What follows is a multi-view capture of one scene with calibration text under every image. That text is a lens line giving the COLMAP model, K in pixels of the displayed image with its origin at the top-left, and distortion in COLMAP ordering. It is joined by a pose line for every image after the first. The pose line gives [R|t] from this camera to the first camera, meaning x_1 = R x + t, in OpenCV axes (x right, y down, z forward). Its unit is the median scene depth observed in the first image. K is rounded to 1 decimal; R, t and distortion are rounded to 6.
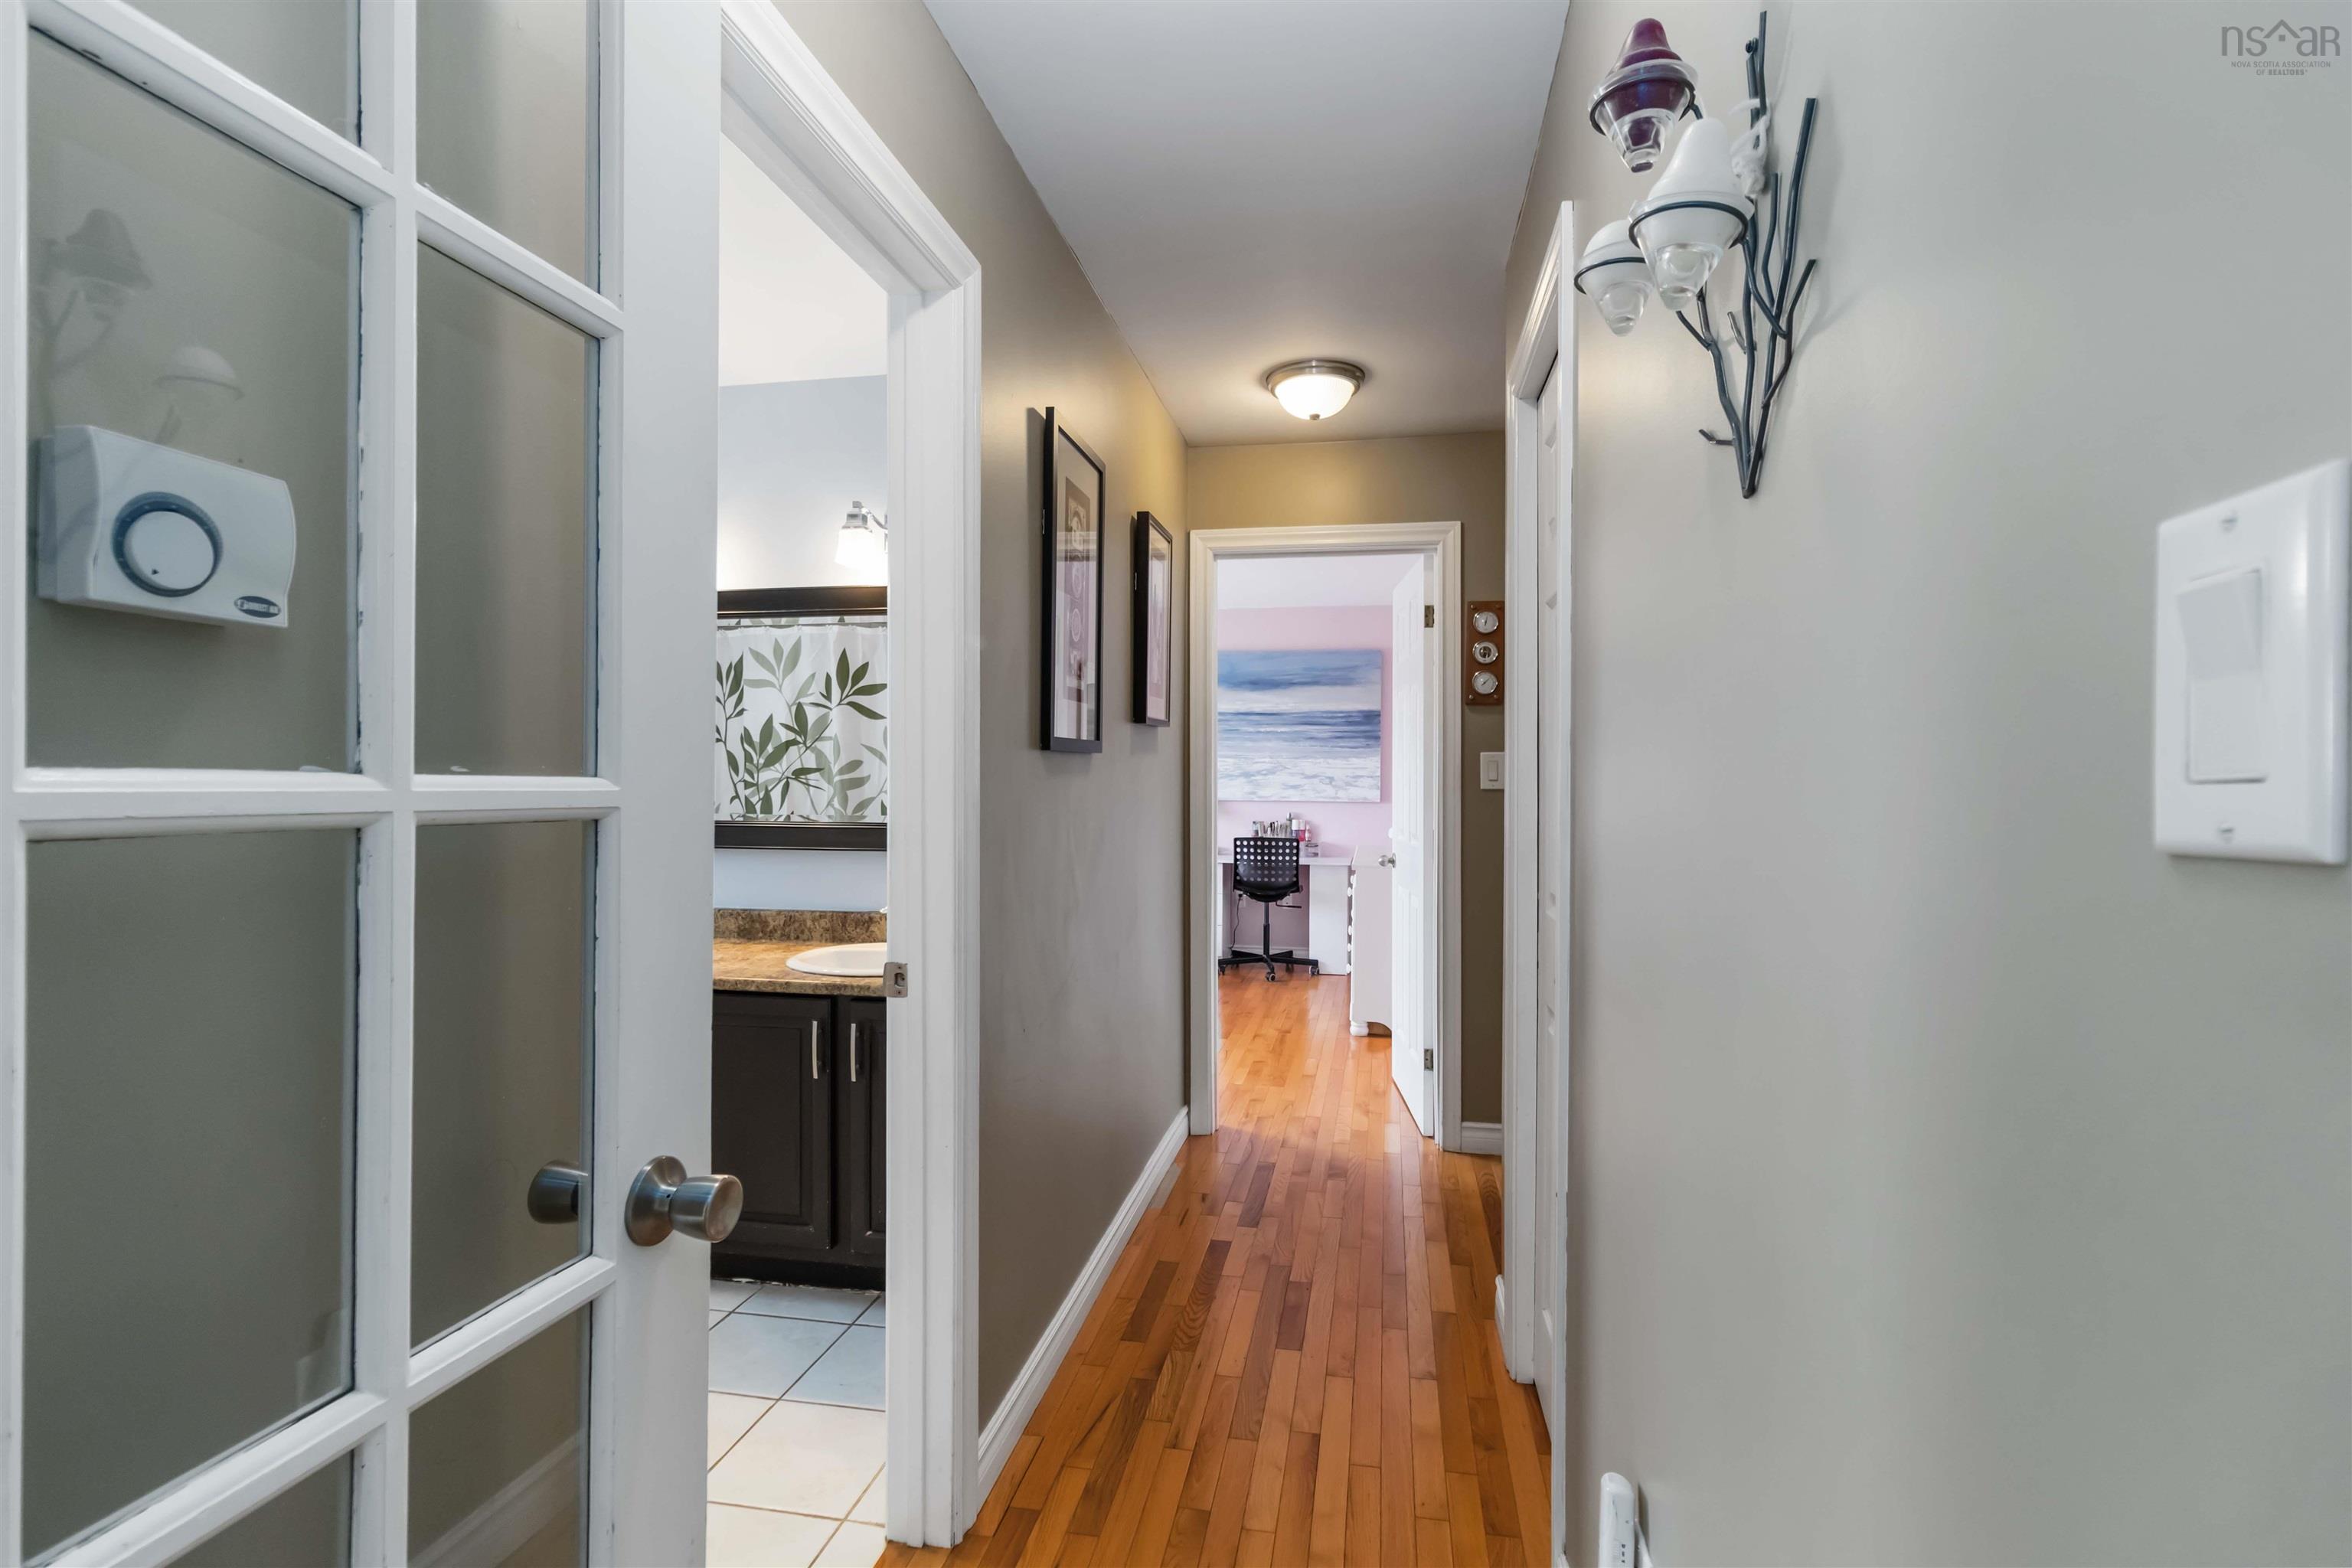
lens RADIAL K [[1097.7, 0, 1176.0], [0, 1097.7, 784.0], [0, 0, 1]] dist [0.002168, 0.000366]
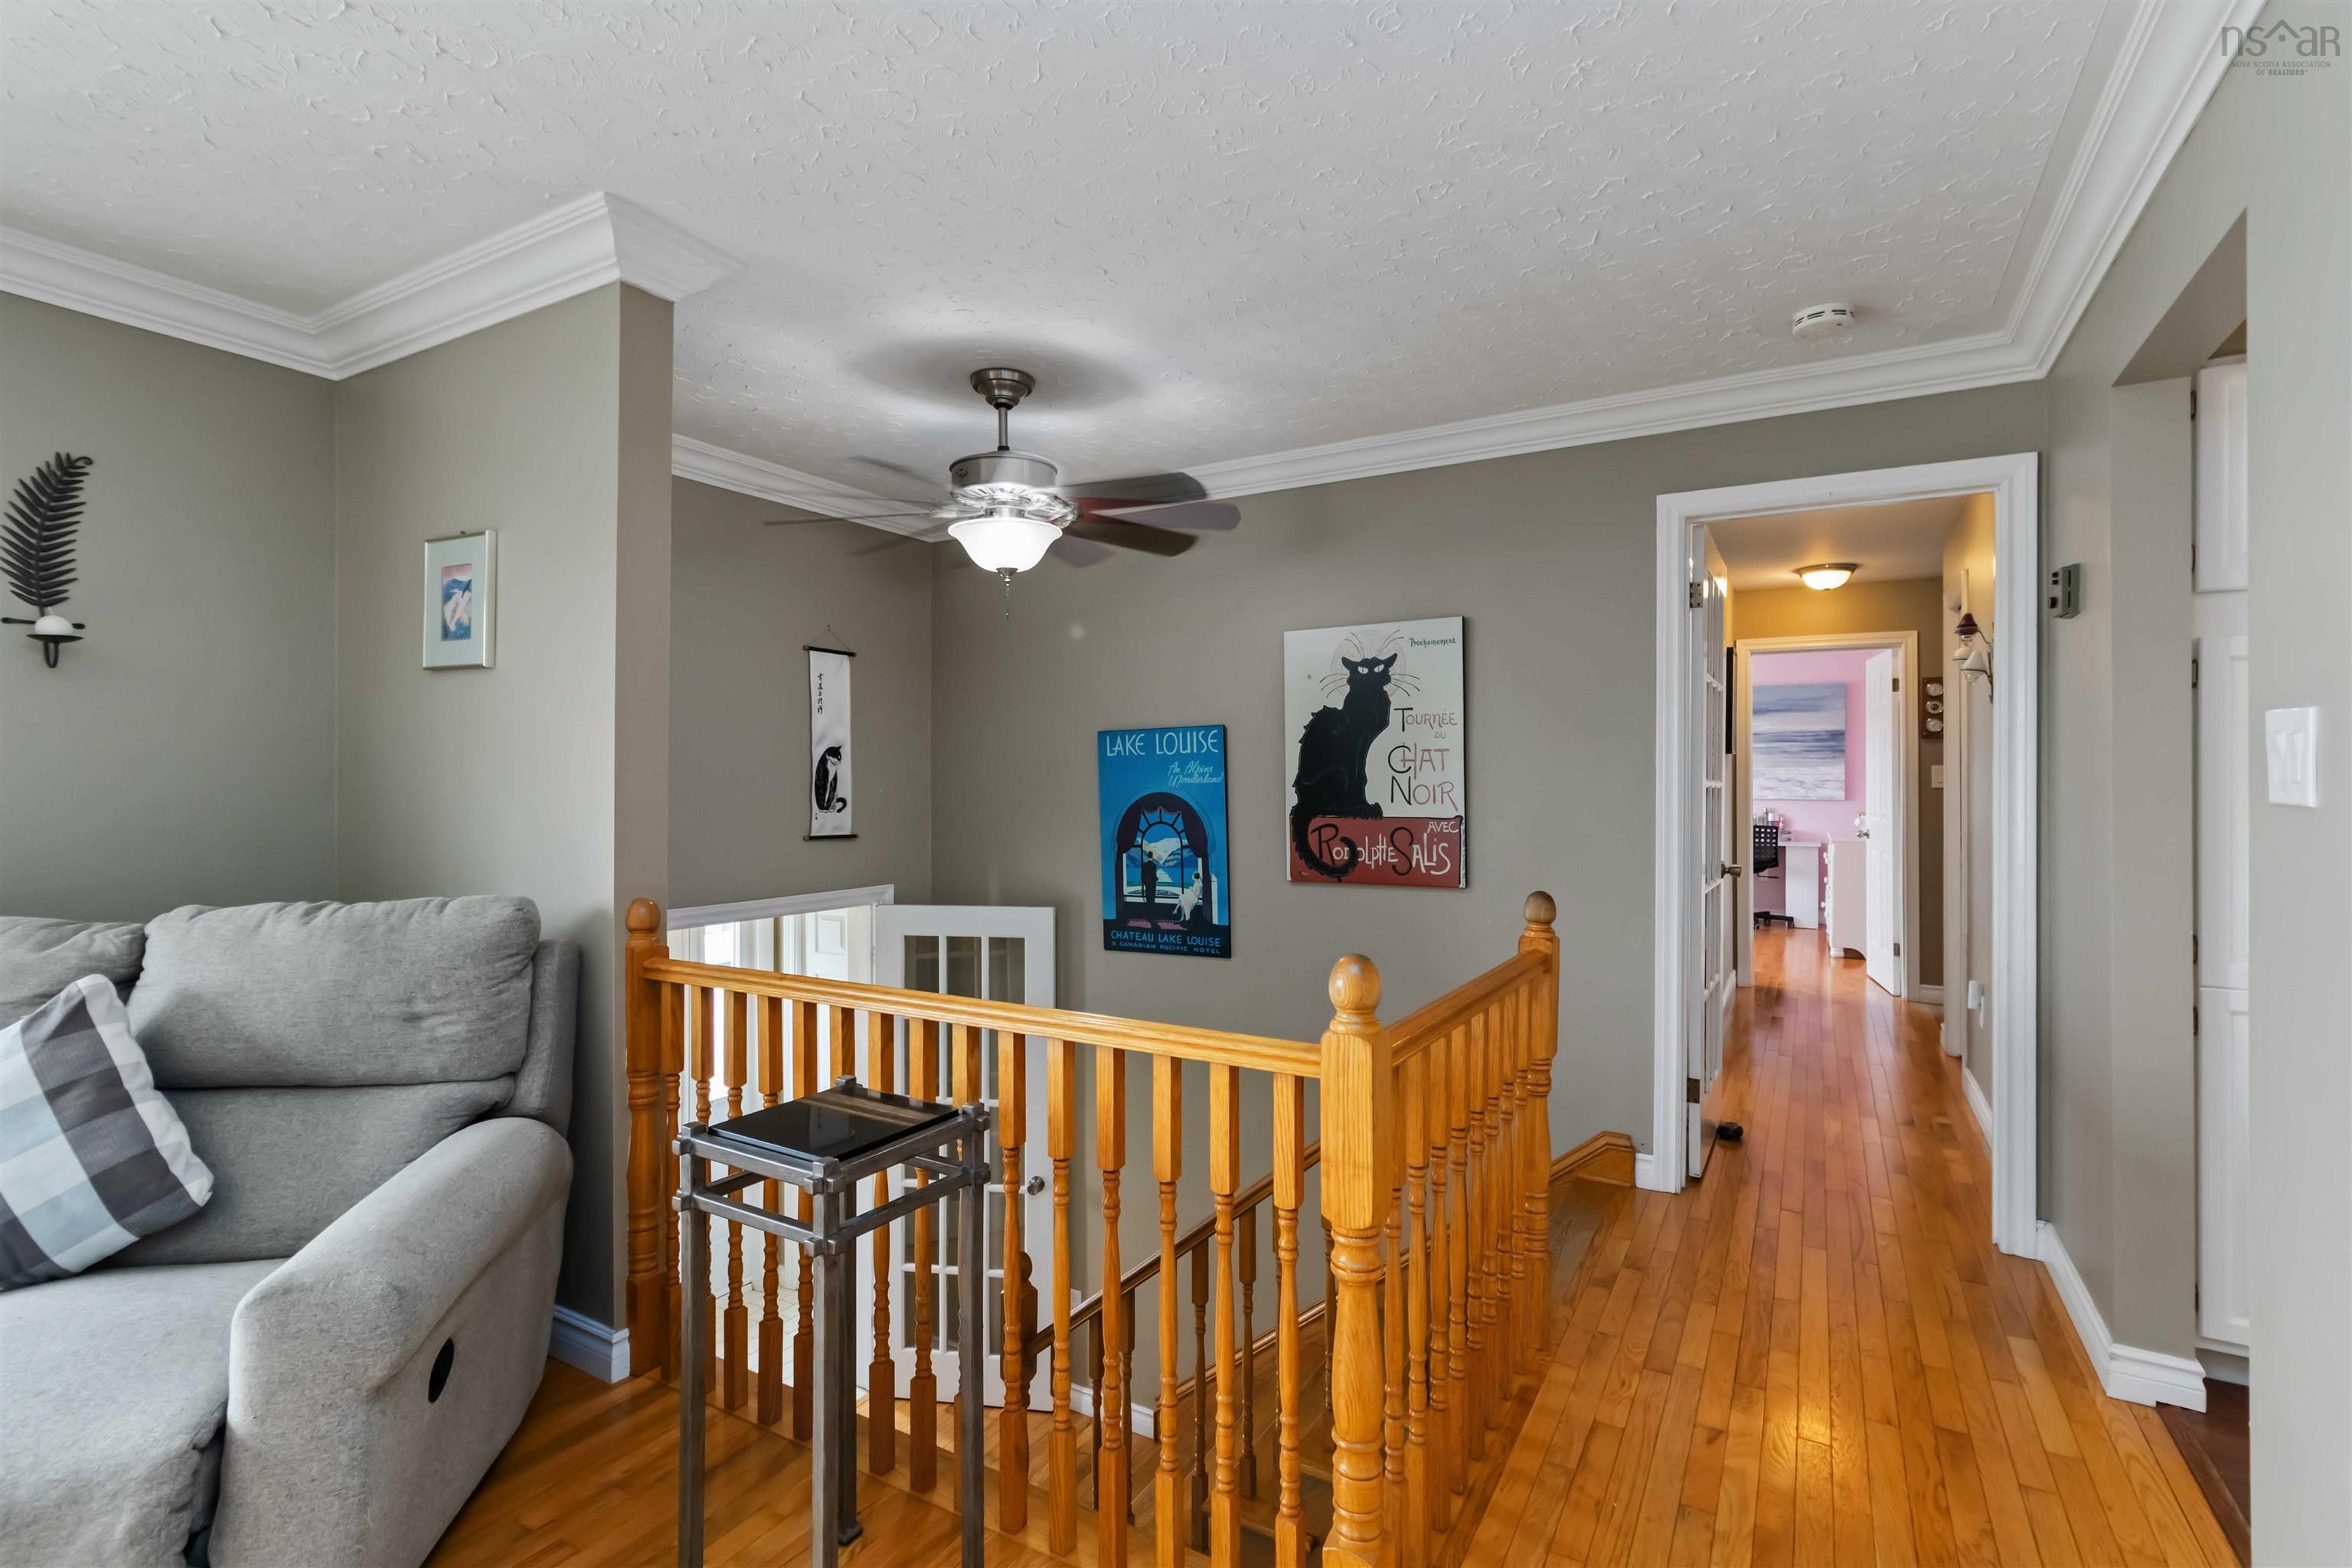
lens RADIAL K [[1097.7, 0, 1176.0], [0, 1097.7, 784.0], [0, 0, 1]] dist [0.002168, 0.000366]
pose [[0.943492, -0.002603, -0.331384, -0.137452], [0.000818, 0.999984, -0.005526, 0.004243], [0.331393, 0.004943, 0.943480, -0.520031]]
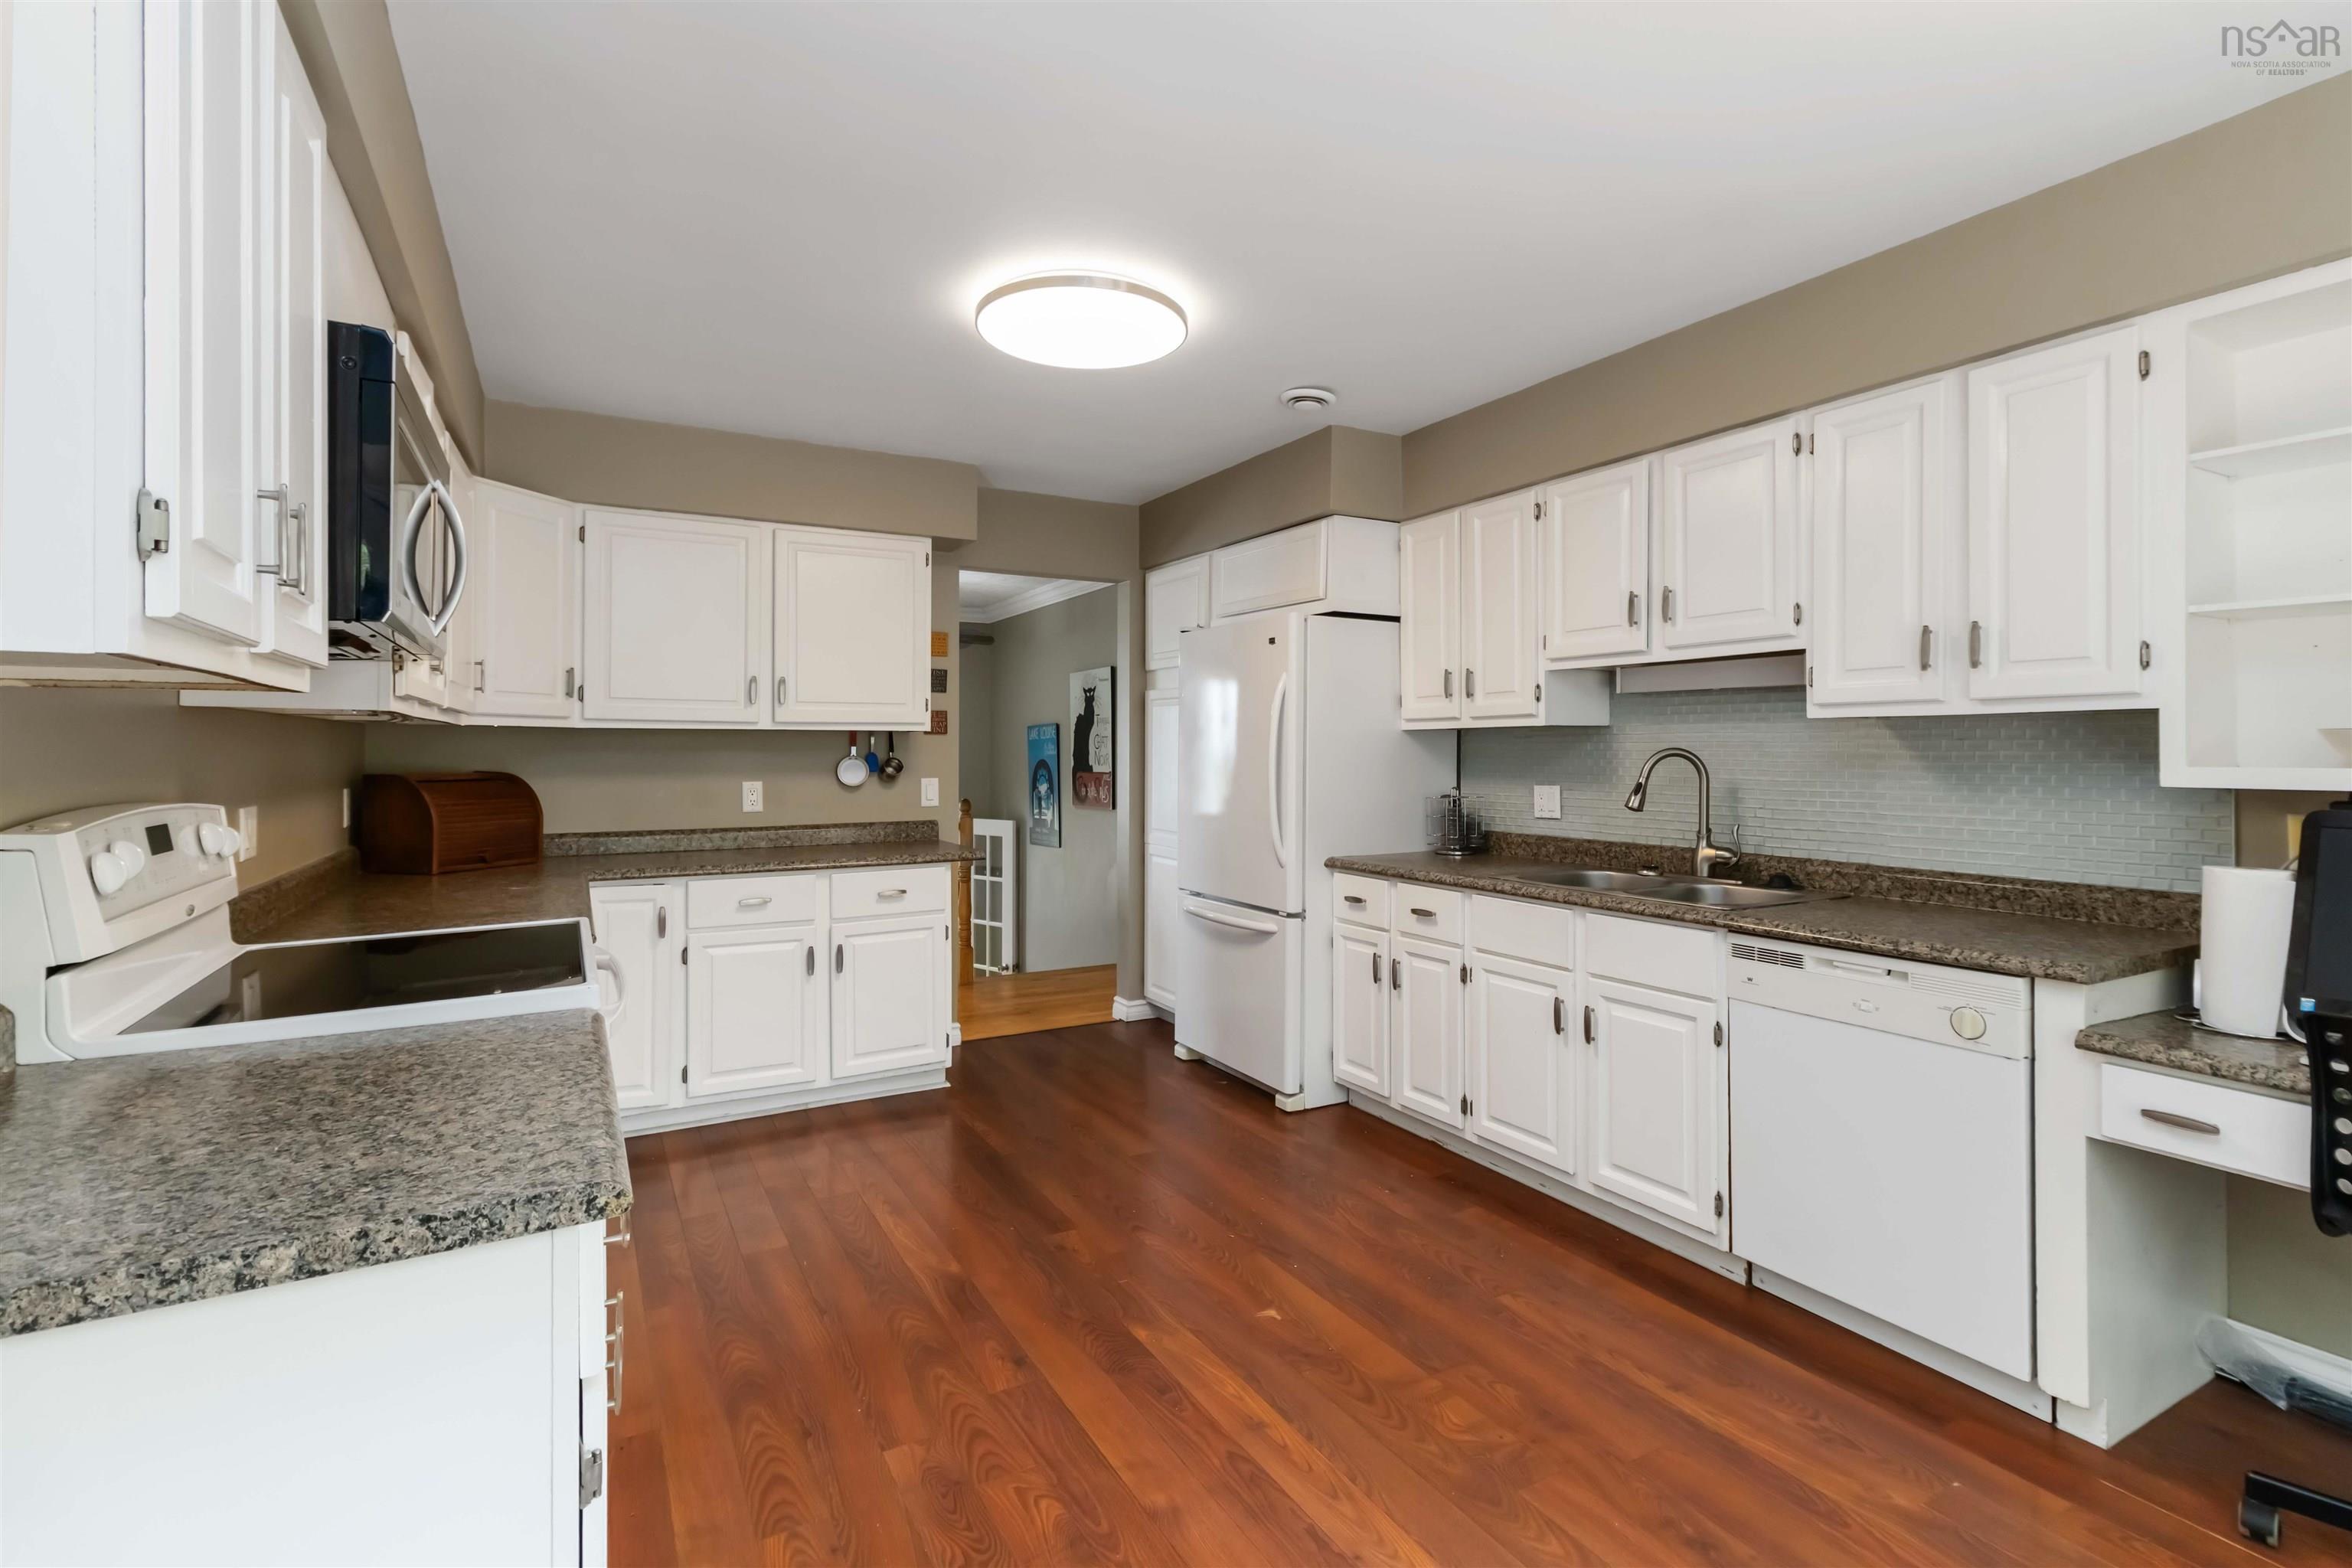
lens RADIAL K [[1097.7, 0, 1176.0], [0, 1097.7, 784.0], [0, 0, 1]] dist [0.002168, 0.000366]
pose [[0.641750, 0.019426, -0.766668, 0.595744], [-0.003883, 0.999749, 0.022081, 0.005845], [0.766904, -0.011194, 0.641664, -0.571177]]
